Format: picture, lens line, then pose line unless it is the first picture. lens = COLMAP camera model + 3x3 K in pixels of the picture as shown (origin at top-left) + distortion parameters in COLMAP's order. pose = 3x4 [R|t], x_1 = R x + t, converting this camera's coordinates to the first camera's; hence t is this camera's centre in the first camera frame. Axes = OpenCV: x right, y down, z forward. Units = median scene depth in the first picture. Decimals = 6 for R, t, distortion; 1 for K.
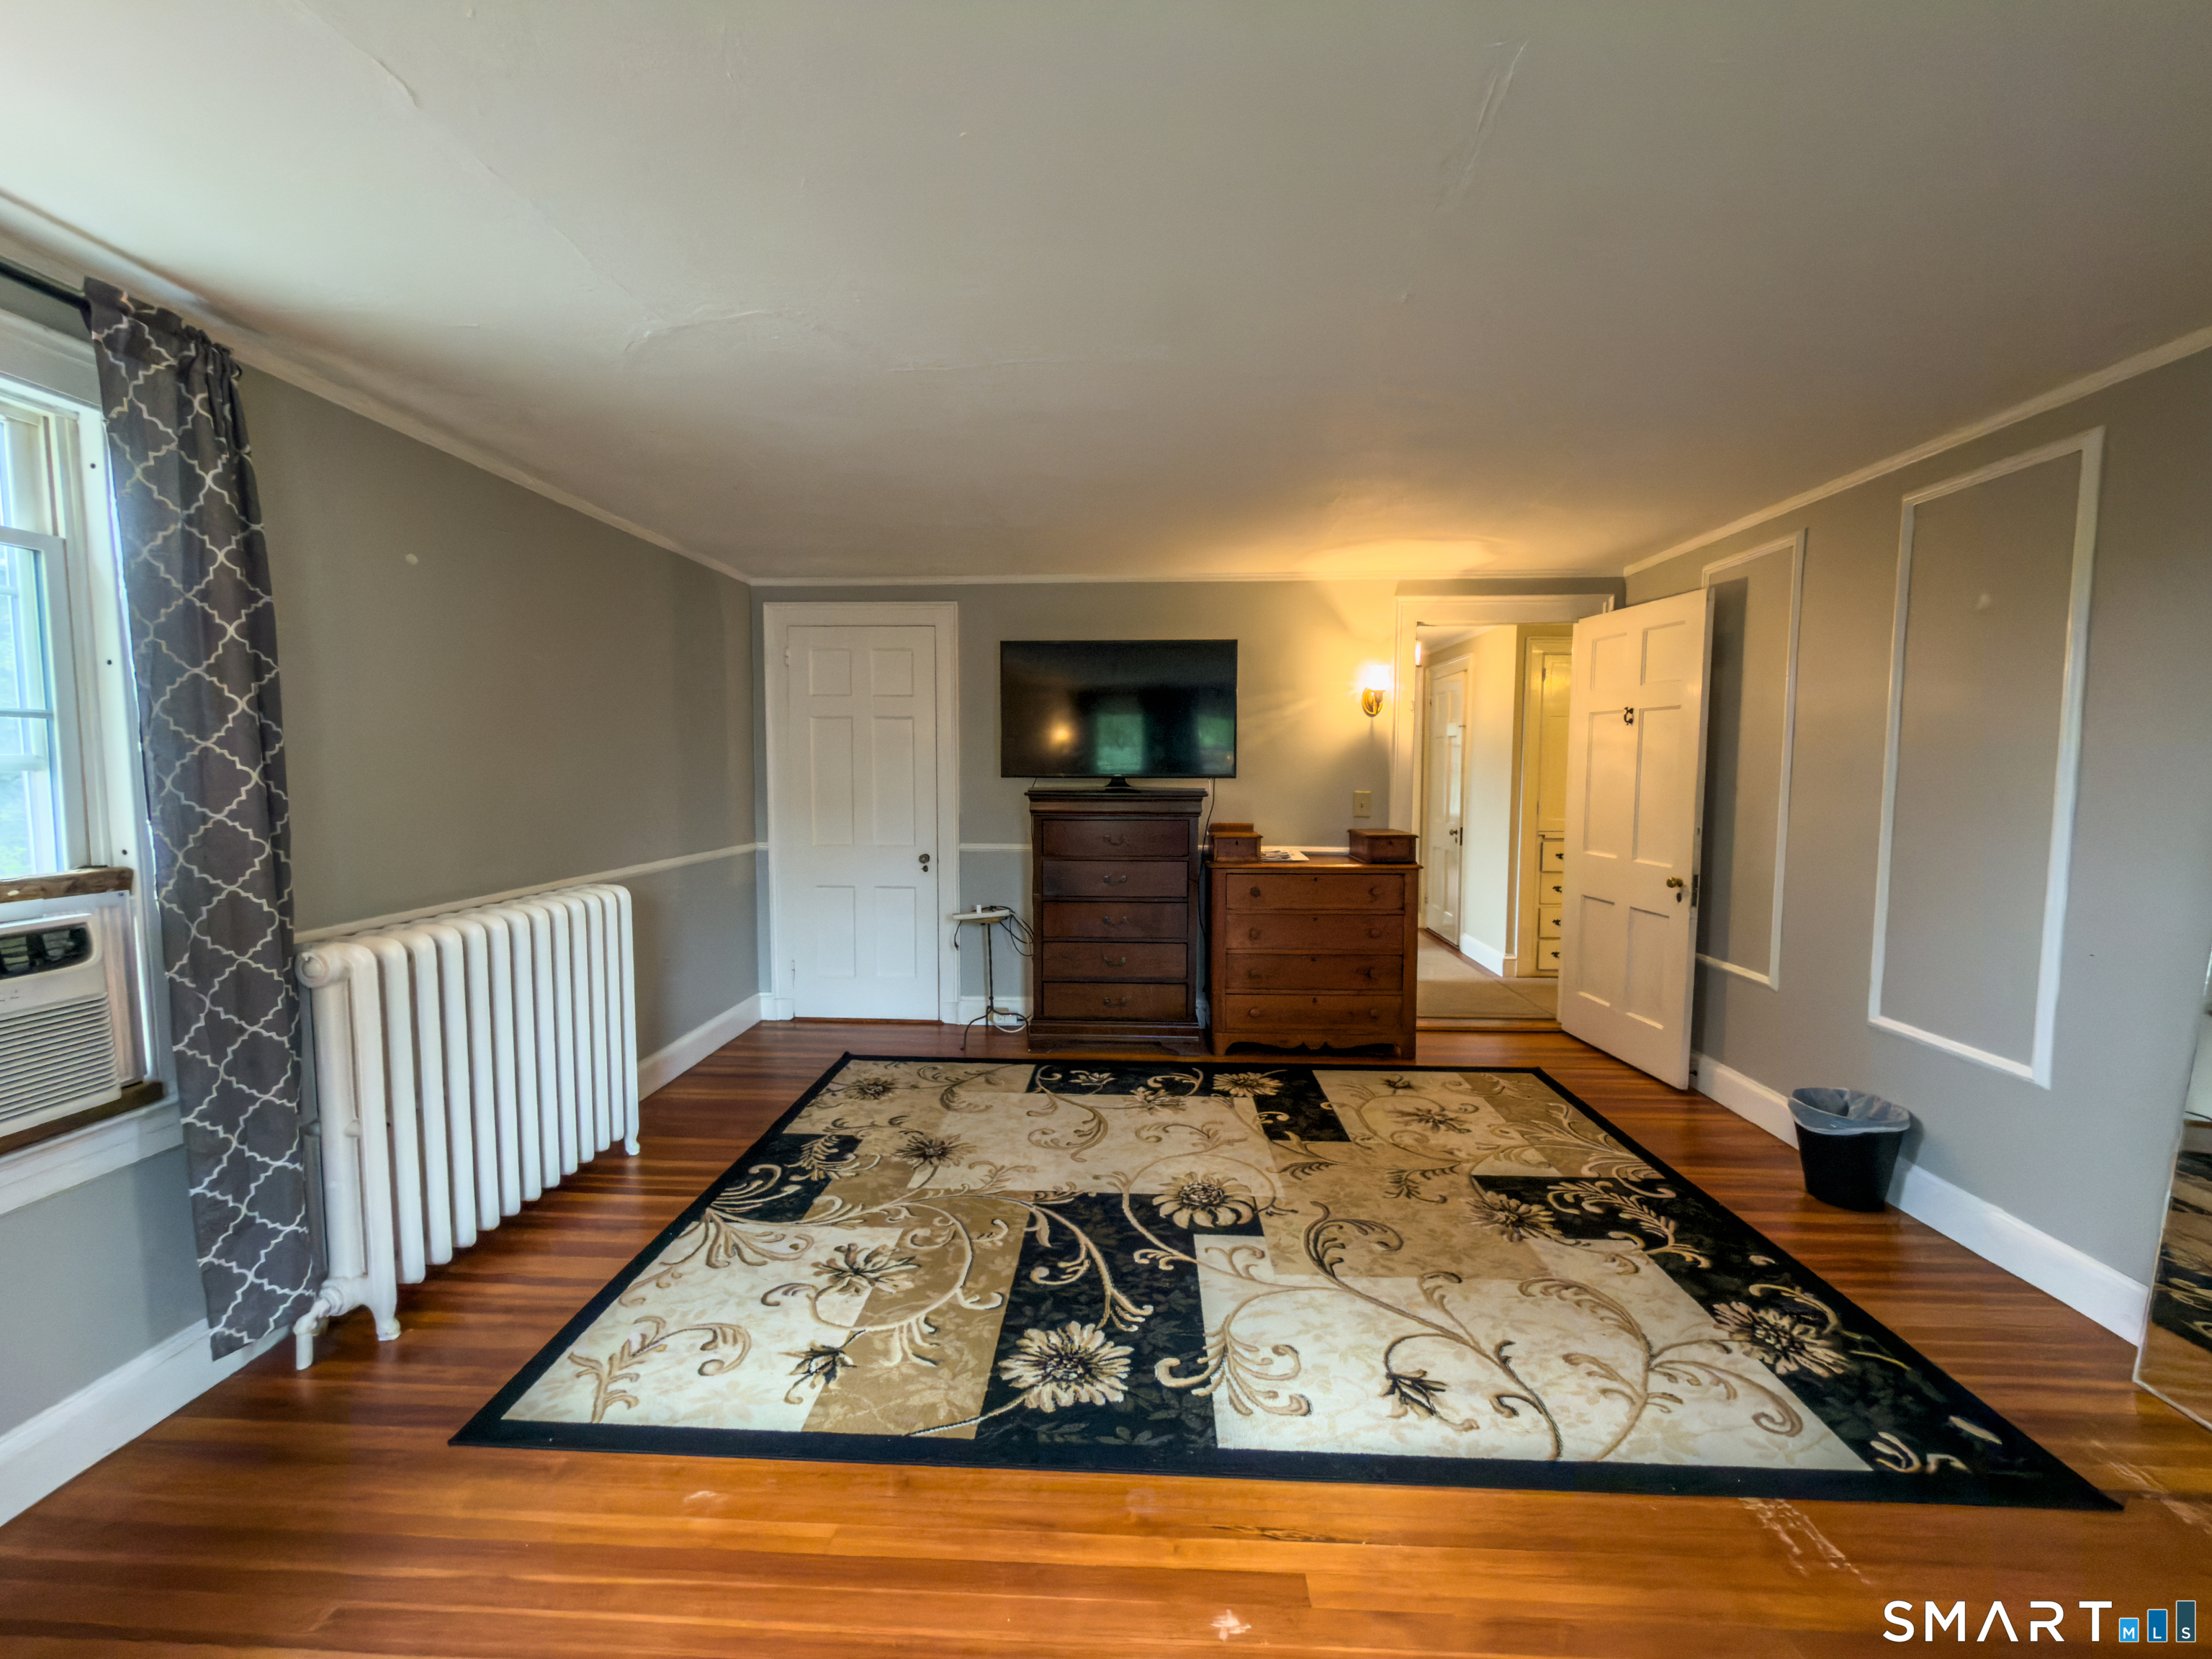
lens RADIAL K [[887.0, 0, 1106.0], [0, 887.0, 829.5], [0, 0, 1]] dist [-0.000505, 0.000195]
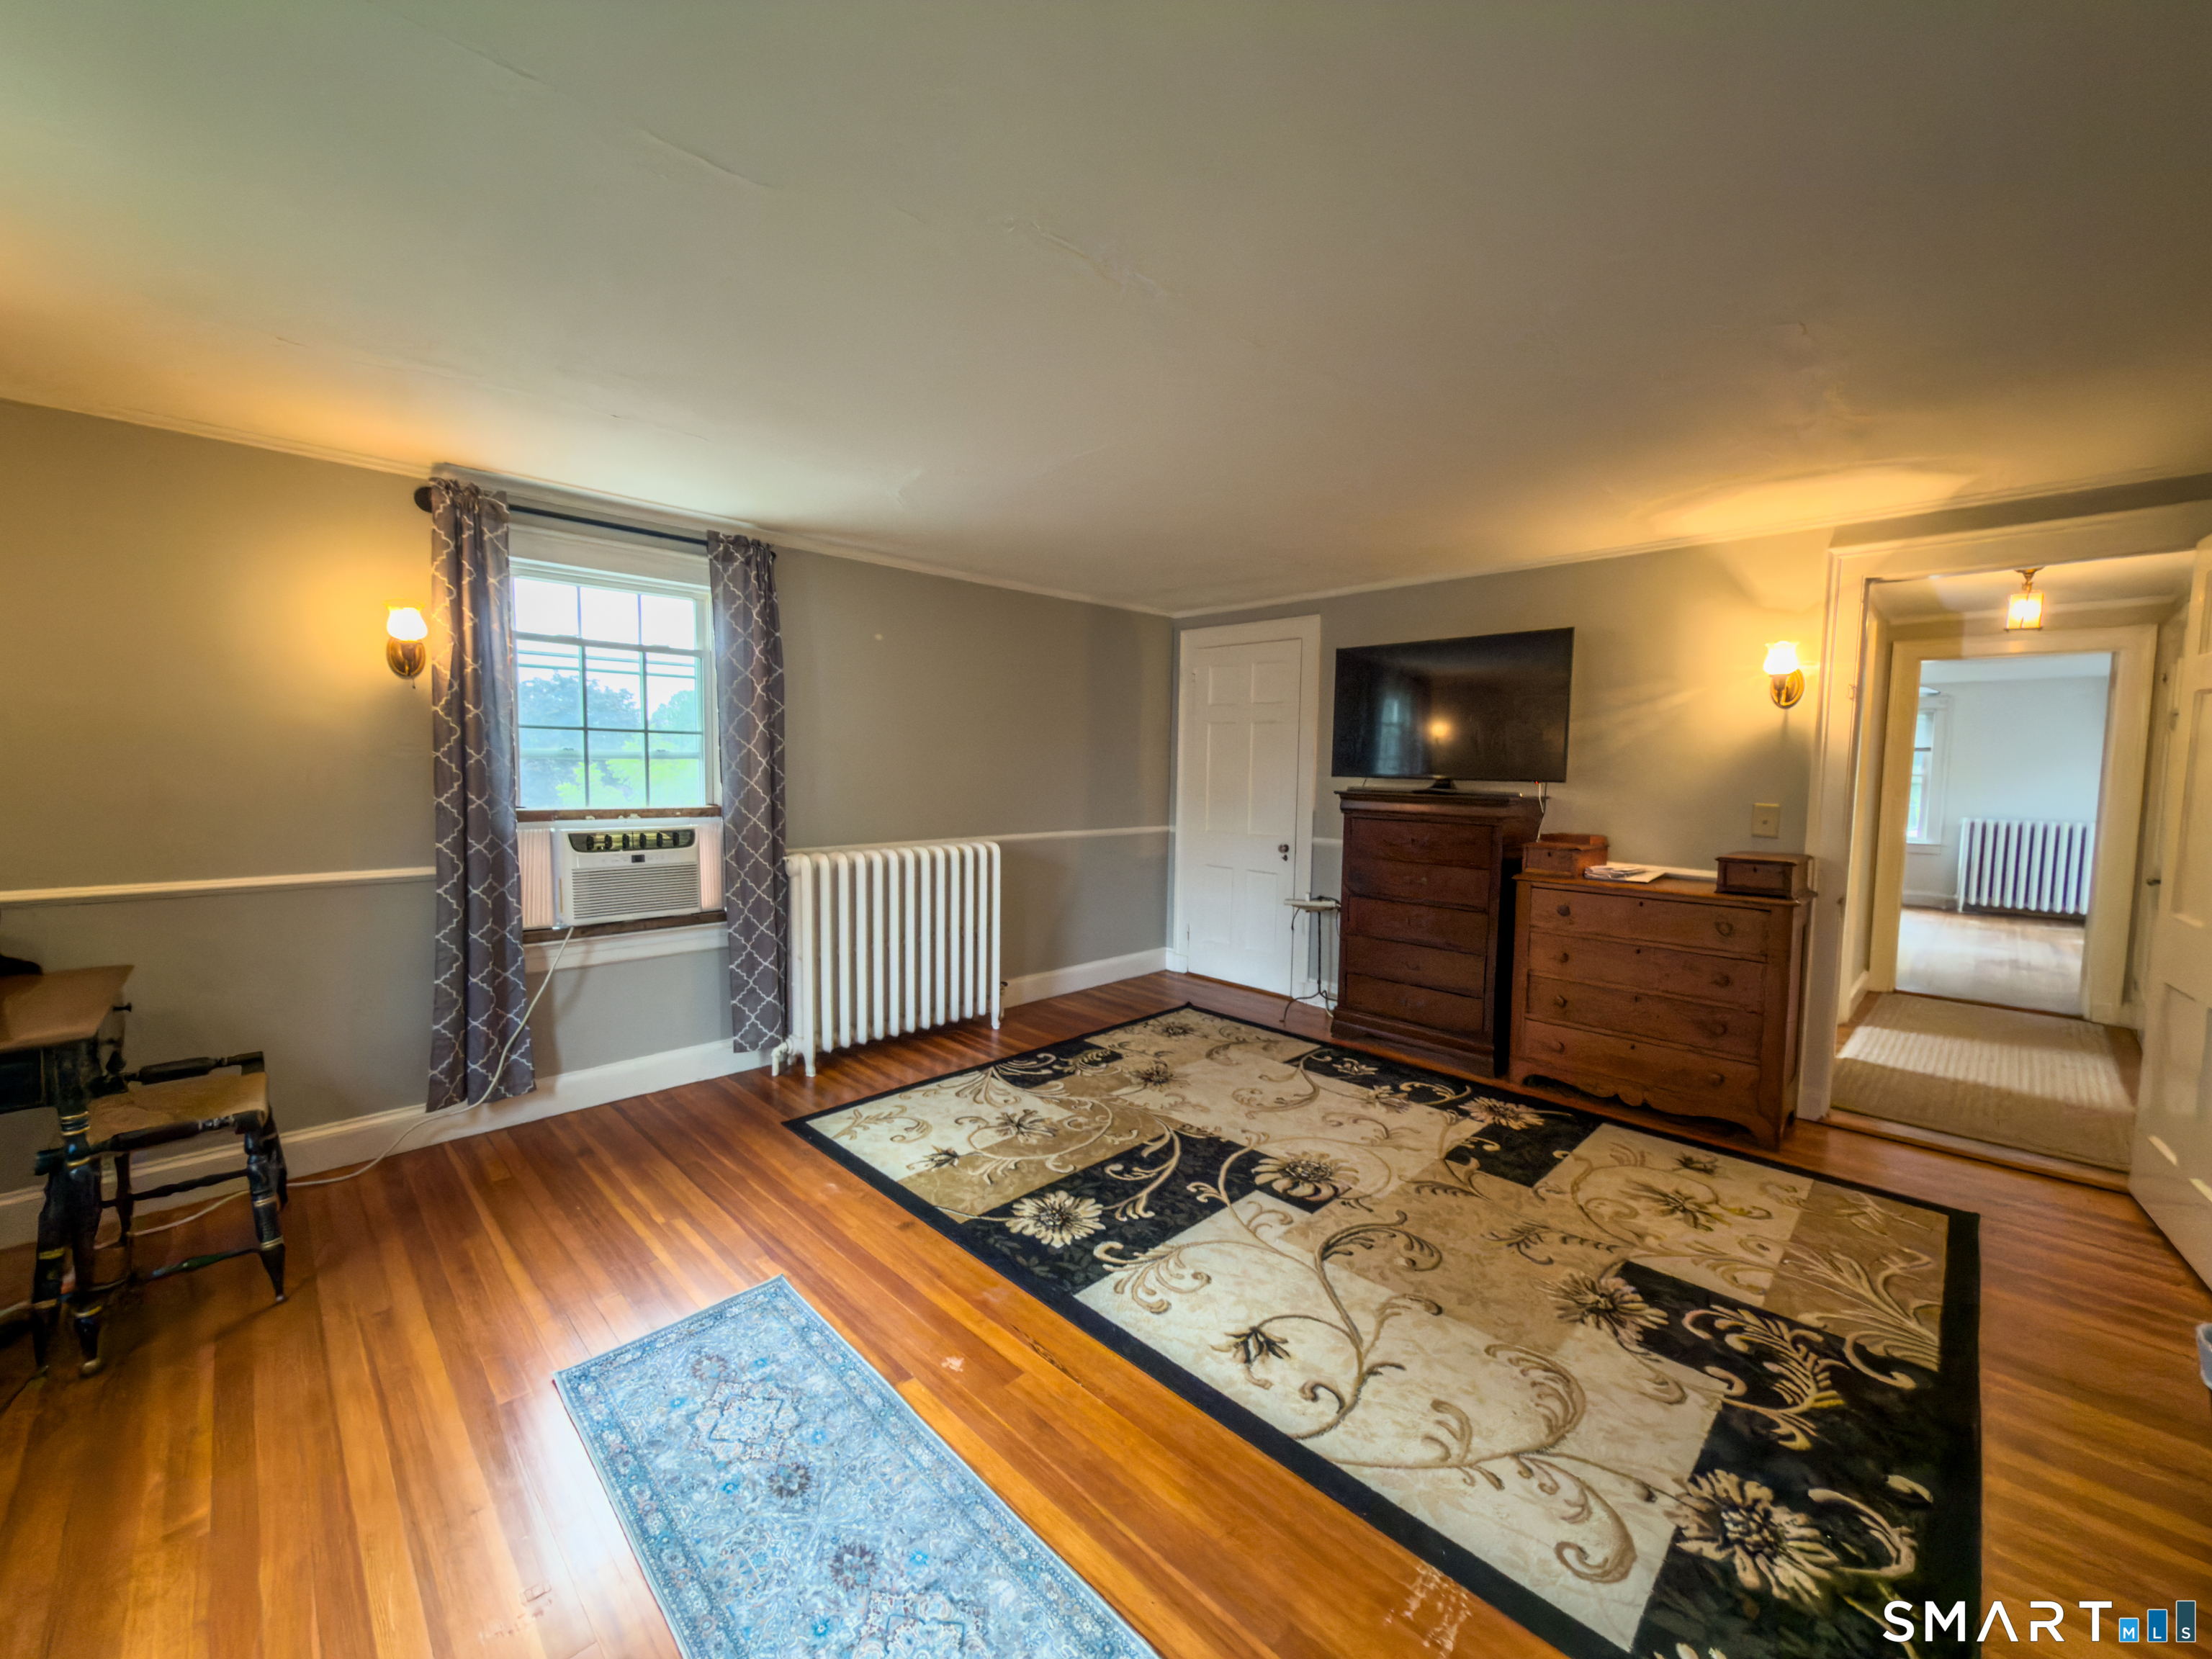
lens RADIAL K [[887.0, 0, 1106.0], [0, 887.0, 829.5], [0, 0, 1]] dist [-0.000505, 0.000195]
pose [[0.735629, 0.060052, -0.674717, 0.642167], [-0.061989, 0.997851, 0.021227, -0.001141], [0.674542, 0.026210, 0.737771, 0.048953]]
